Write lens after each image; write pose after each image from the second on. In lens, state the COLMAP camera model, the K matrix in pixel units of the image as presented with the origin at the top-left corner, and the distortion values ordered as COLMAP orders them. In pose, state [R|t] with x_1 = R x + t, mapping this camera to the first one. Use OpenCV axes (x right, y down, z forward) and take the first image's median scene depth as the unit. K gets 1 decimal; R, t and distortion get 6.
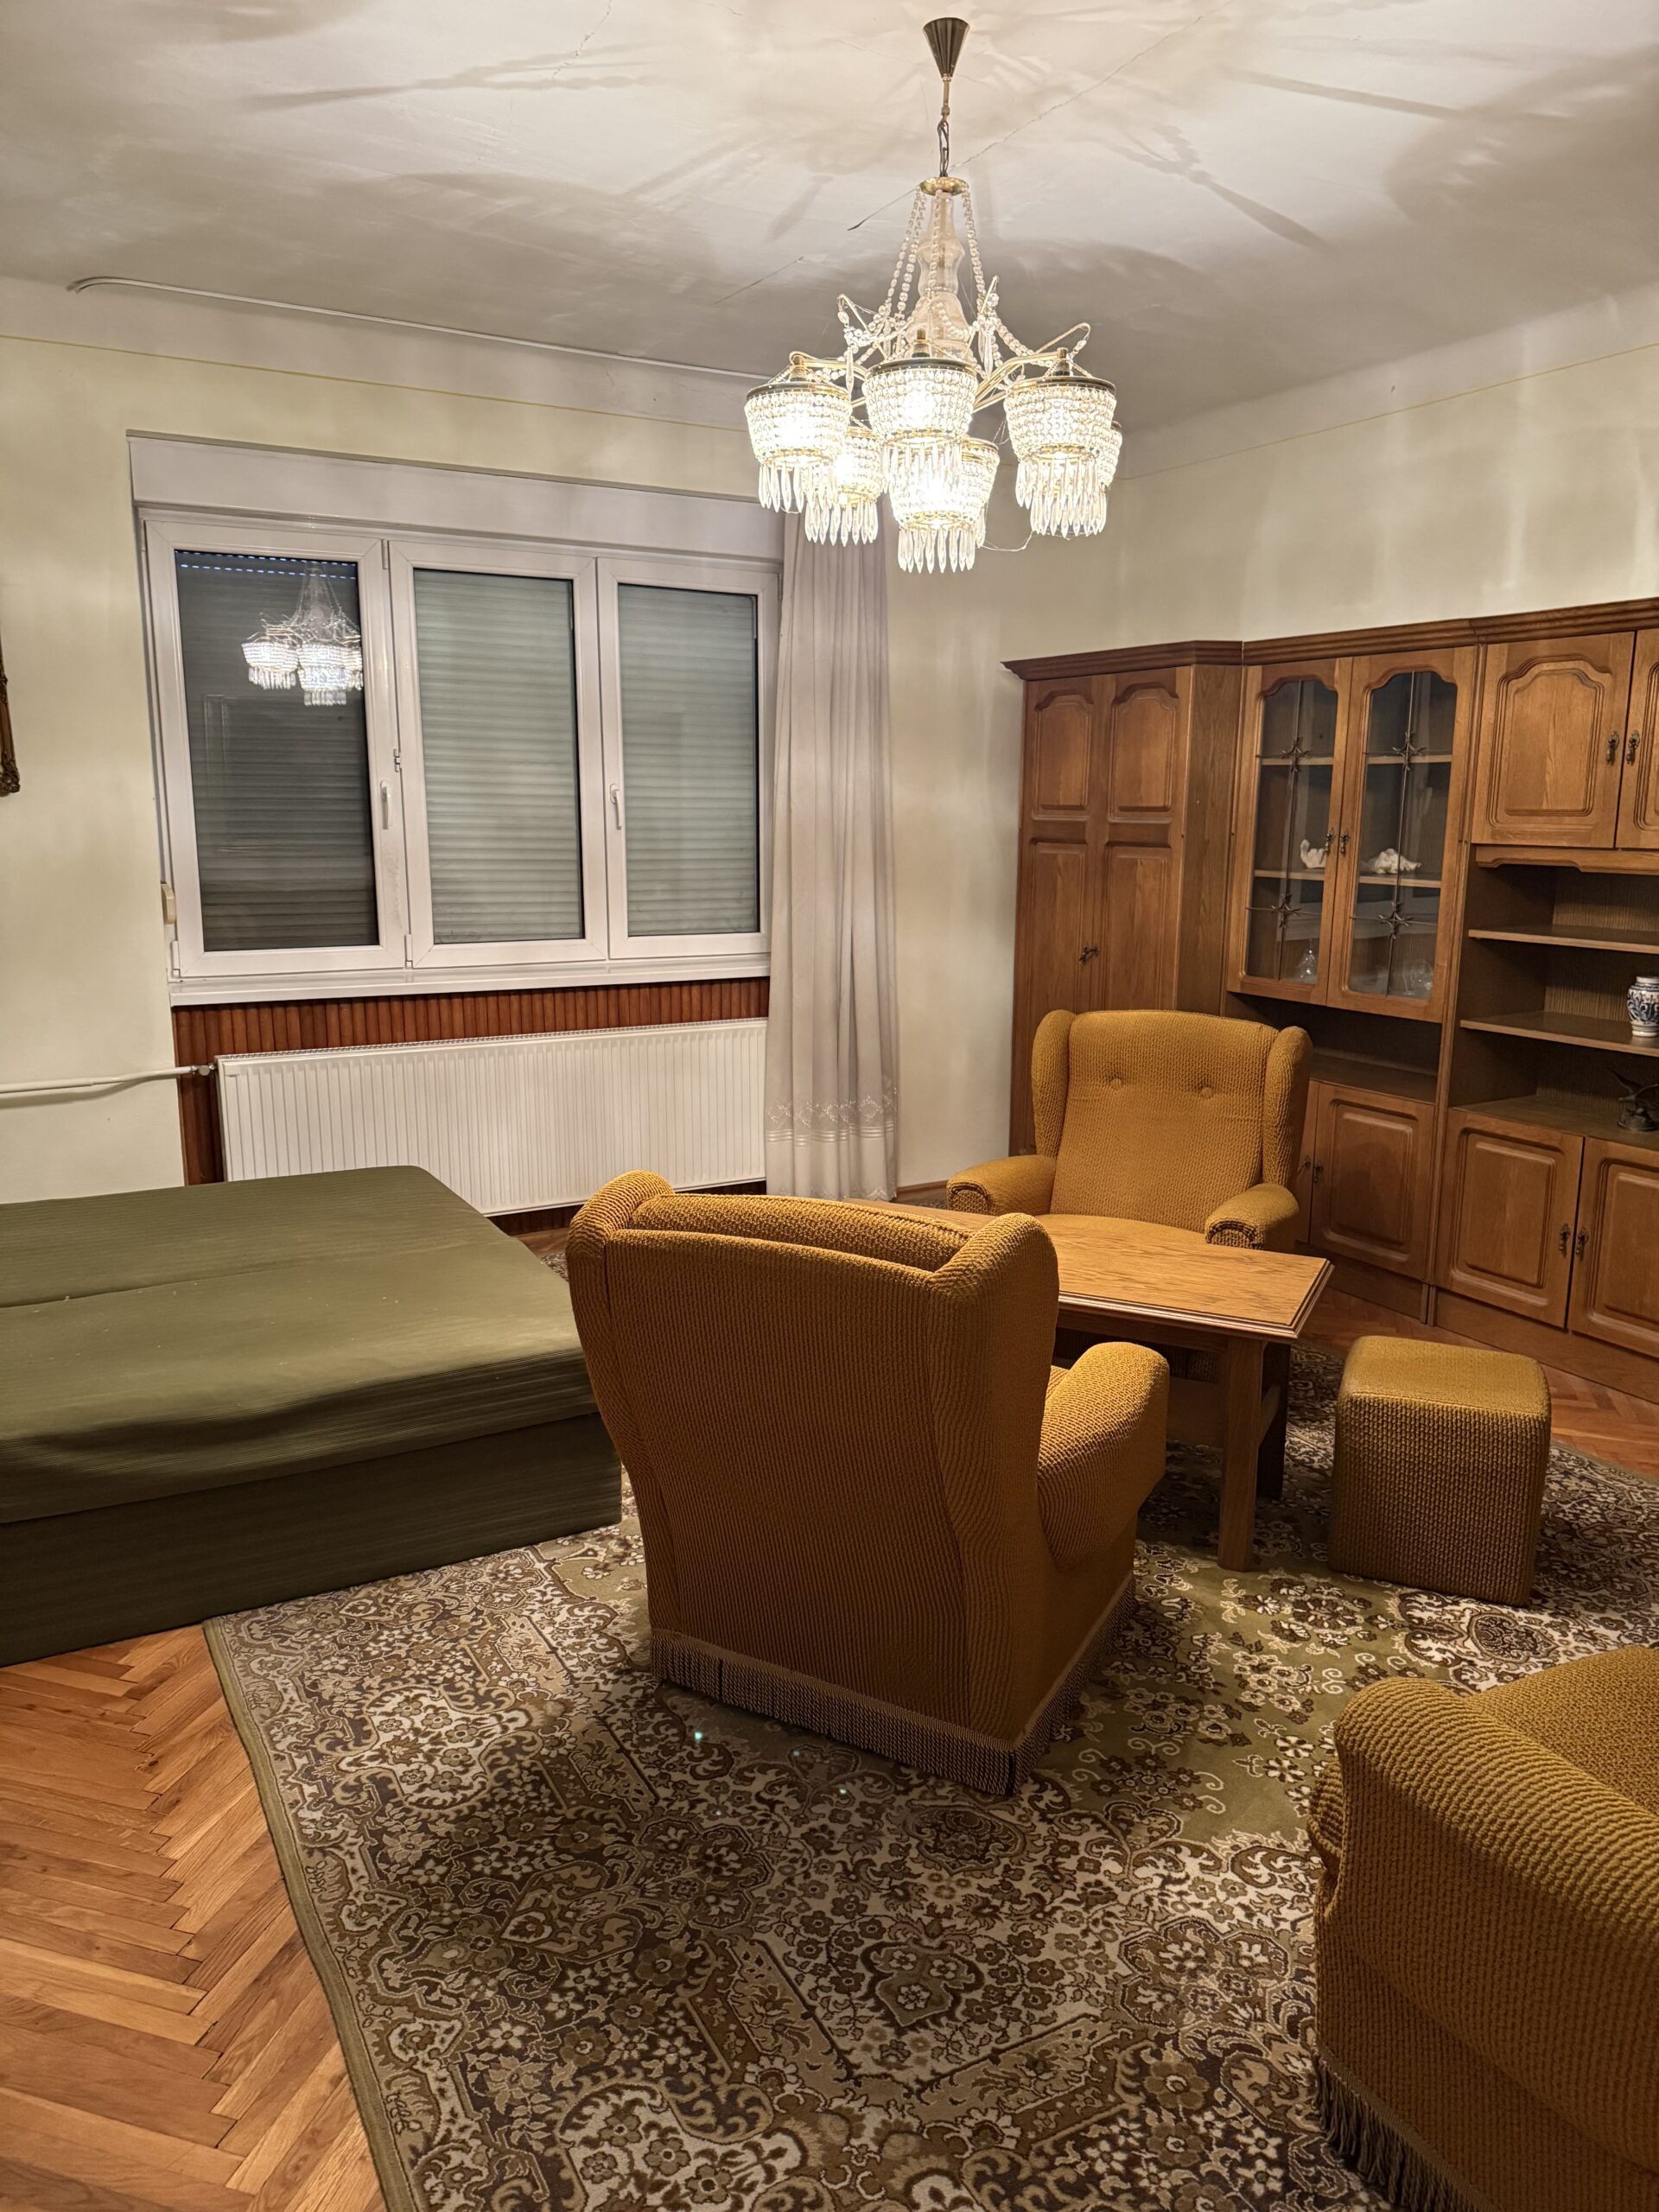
lens RADIAL K [[1555.3, 0, 829.5], [0, 1555.3, 1106.0], [0, 0, 1]] dist [0.104079, -0.121111]
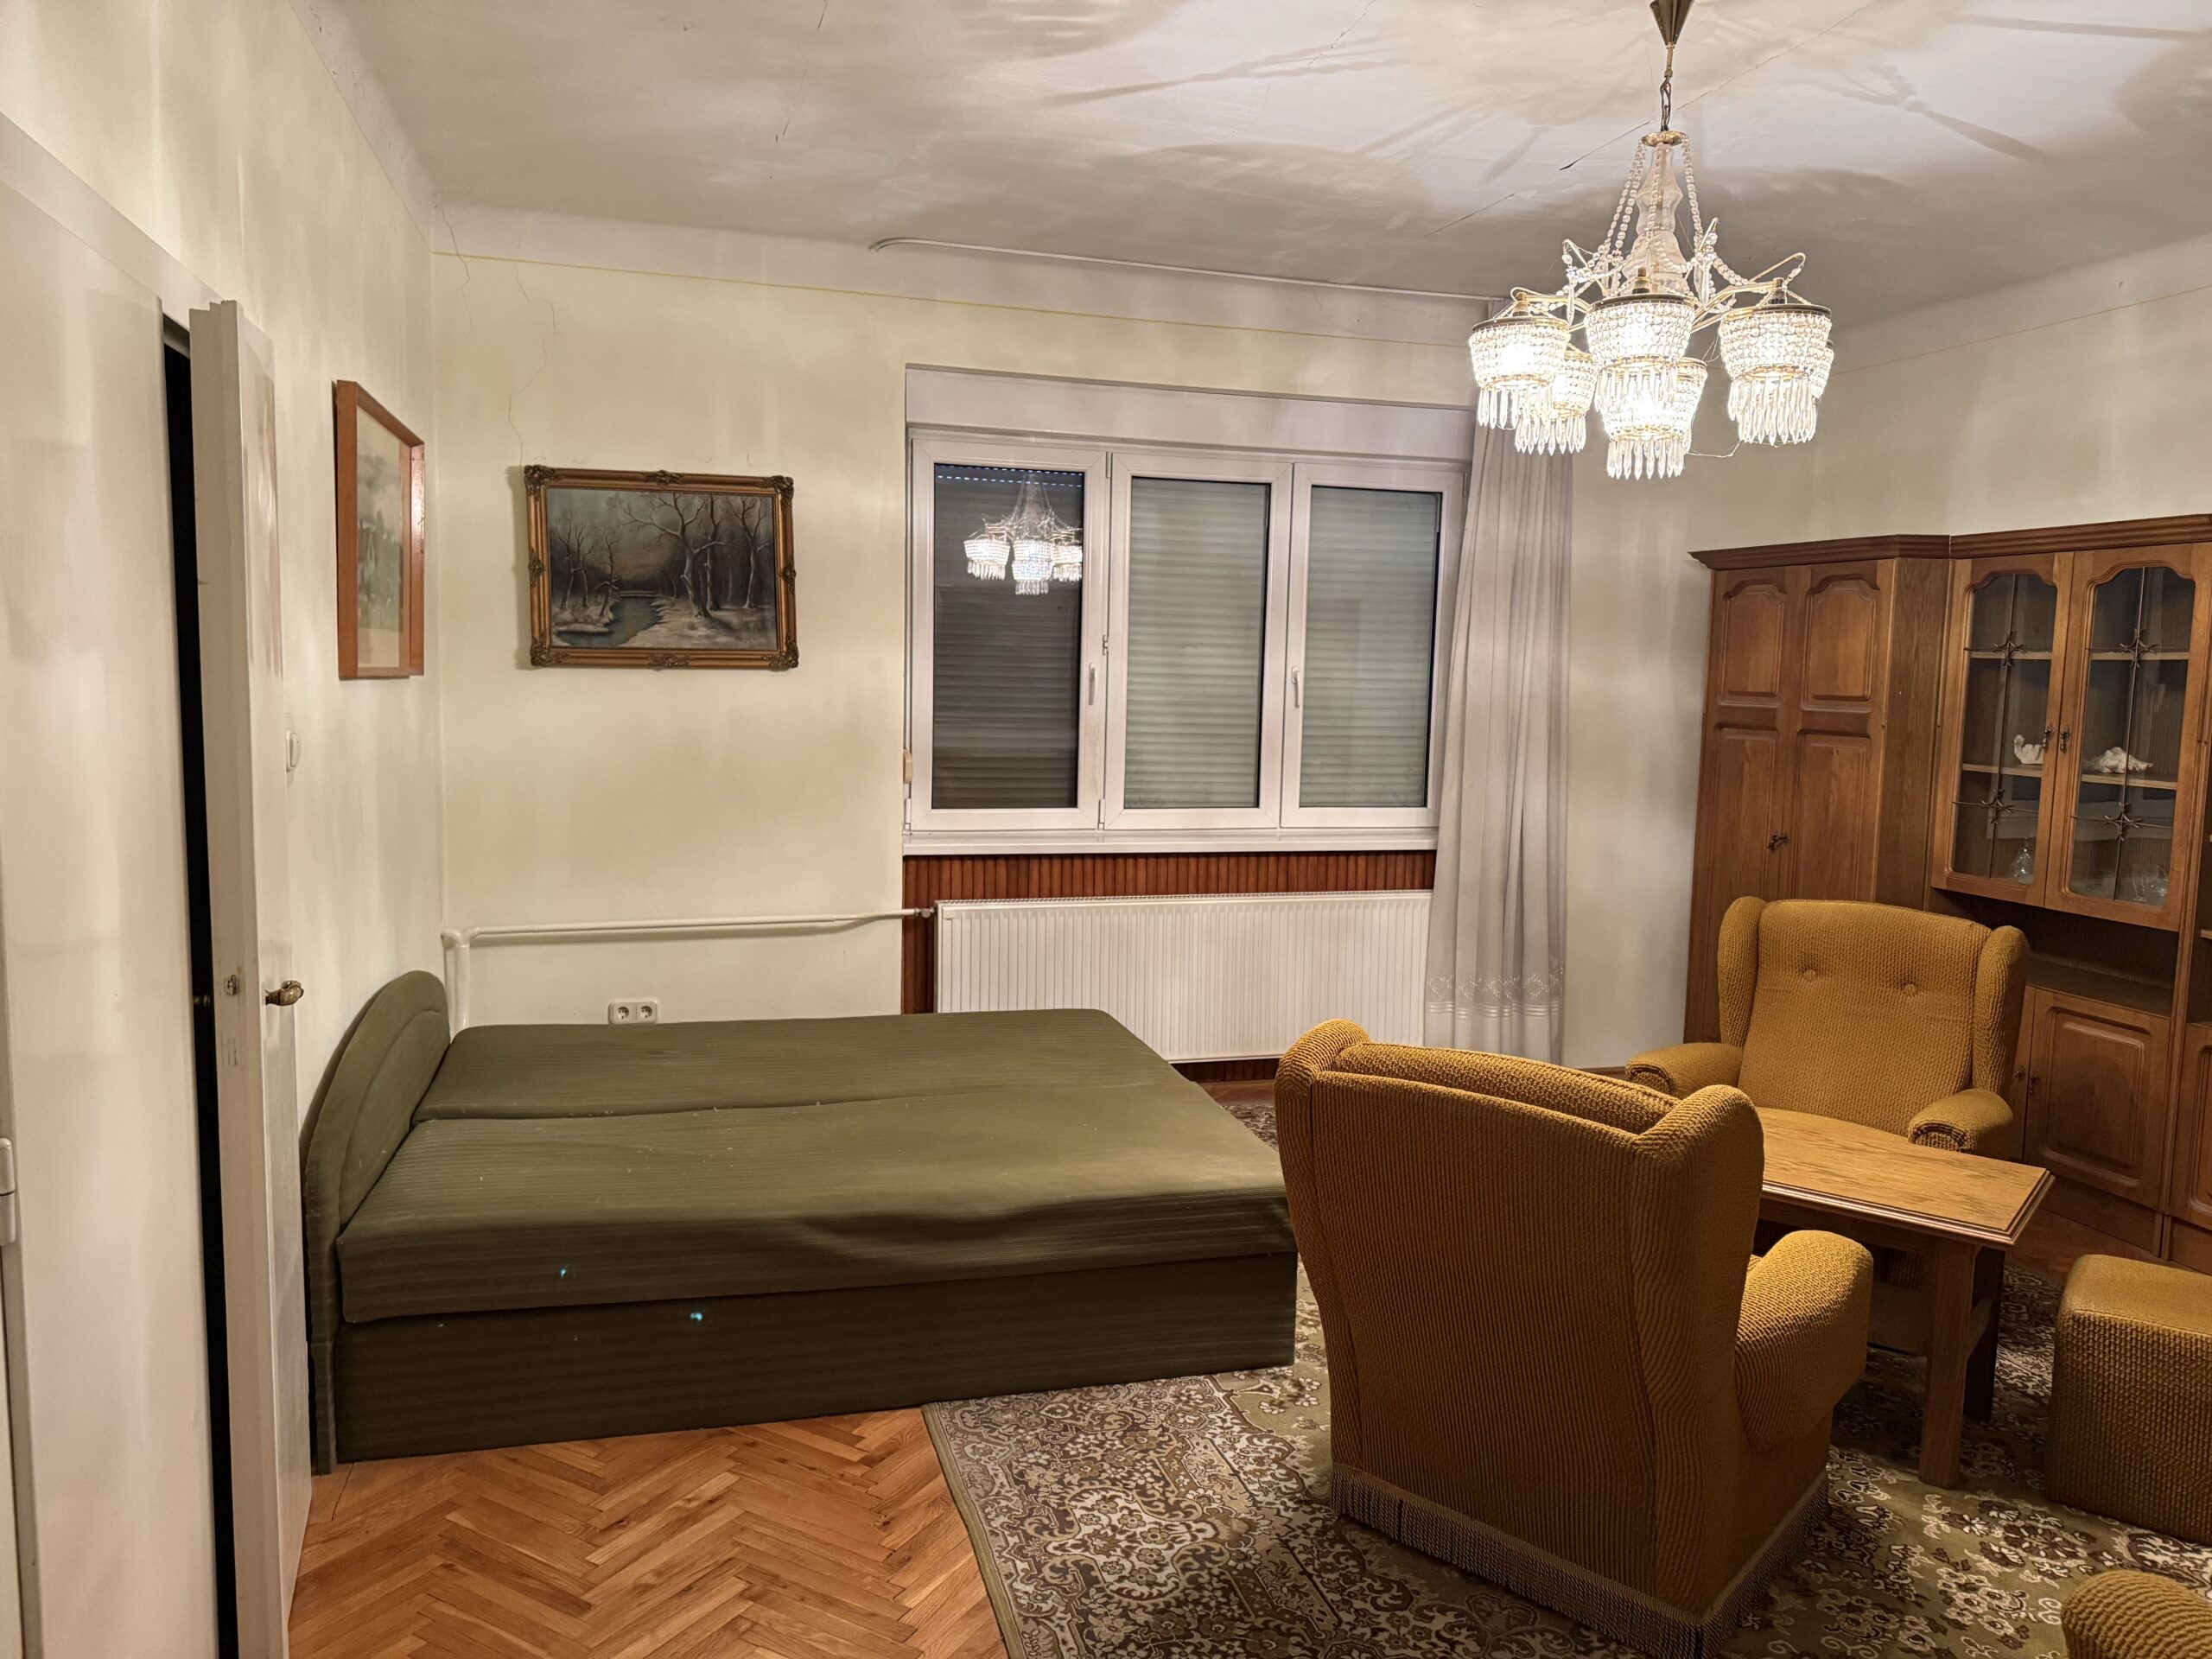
lens RADIAL K [[1592.1, 0, 1106.0], [0, 1592.1, 829.5], [0, 0, 1]] dist [0.030933, -0.012272]
pose [[0.975702, 0.040886, -0.215252, -0.043977], [-0.061158, 0.994208, -0.088375, 0.014316], [0.210392, 0.099392, 0.972552, -0.104274]]
